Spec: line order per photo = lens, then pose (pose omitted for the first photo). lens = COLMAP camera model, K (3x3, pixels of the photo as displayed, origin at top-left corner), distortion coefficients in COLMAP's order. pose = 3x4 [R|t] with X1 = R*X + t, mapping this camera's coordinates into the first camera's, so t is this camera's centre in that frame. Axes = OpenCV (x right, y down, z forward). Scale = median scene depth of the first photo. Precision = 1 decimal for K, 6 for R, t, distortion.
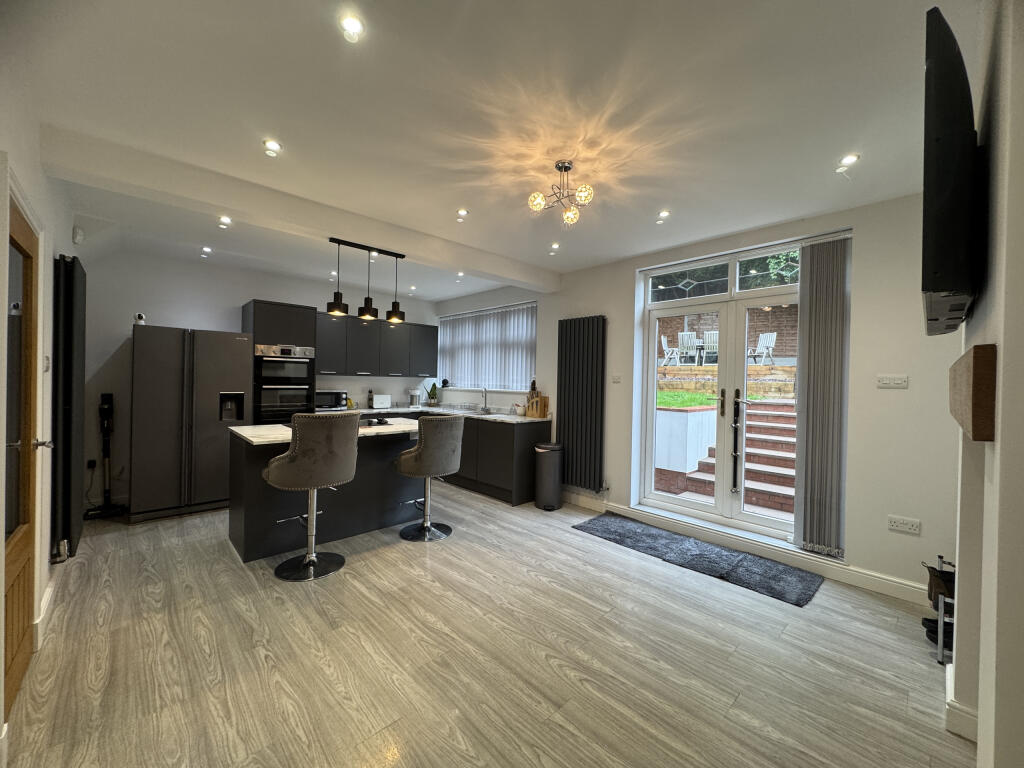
lens RADIAL K [[406.0, 0, 512.6], [0, 406.0, 382.9], [0, 0, 1]] dist [0.000260, 0.000516]
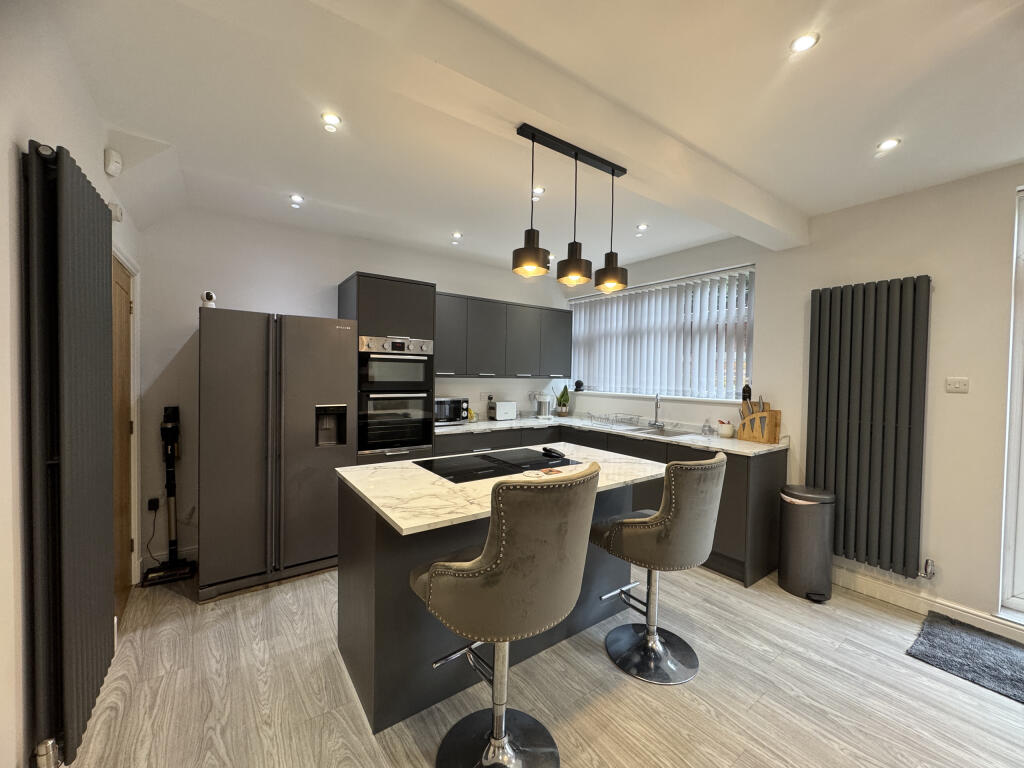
lens RADIAL K [[406.0, 0, 514.1], [0, 406.0, 383.5], [0, 0, 1]] dist [0.000260, 0.000516]
pose [[0.991170, -0.000430, -0.132600, -0.323900], [0.002314, 0.999899, 0.014056, -0.025500], [0.132580, -0.014239, 0.991070, 0.396150]]
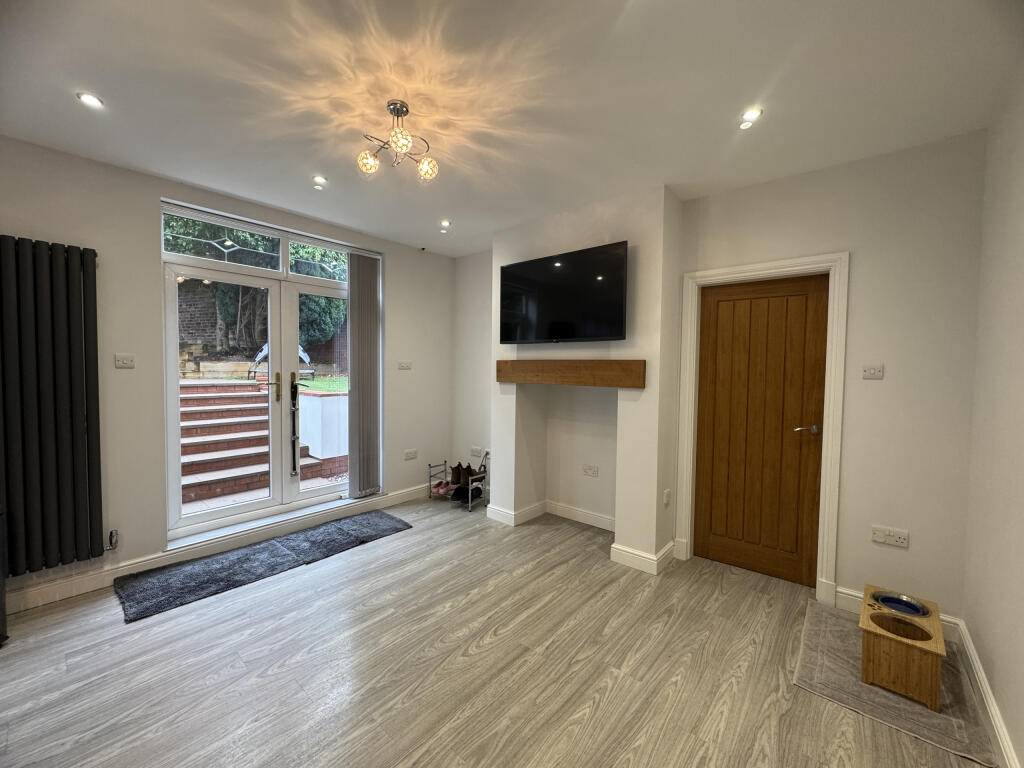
lens RADIAL K [[406.0, 0, 513.7], [0, 406.0, 383.7], [0, 0, 1]] dist [0.000260, 0.000516]
pose [[-0.088495, -0.062630, 0.994106, -0.464986], [-0.008733, 0.998032, 0.062100, -0.022531], [-0.996038, -0.003186, -0.088868, 0.527811]]
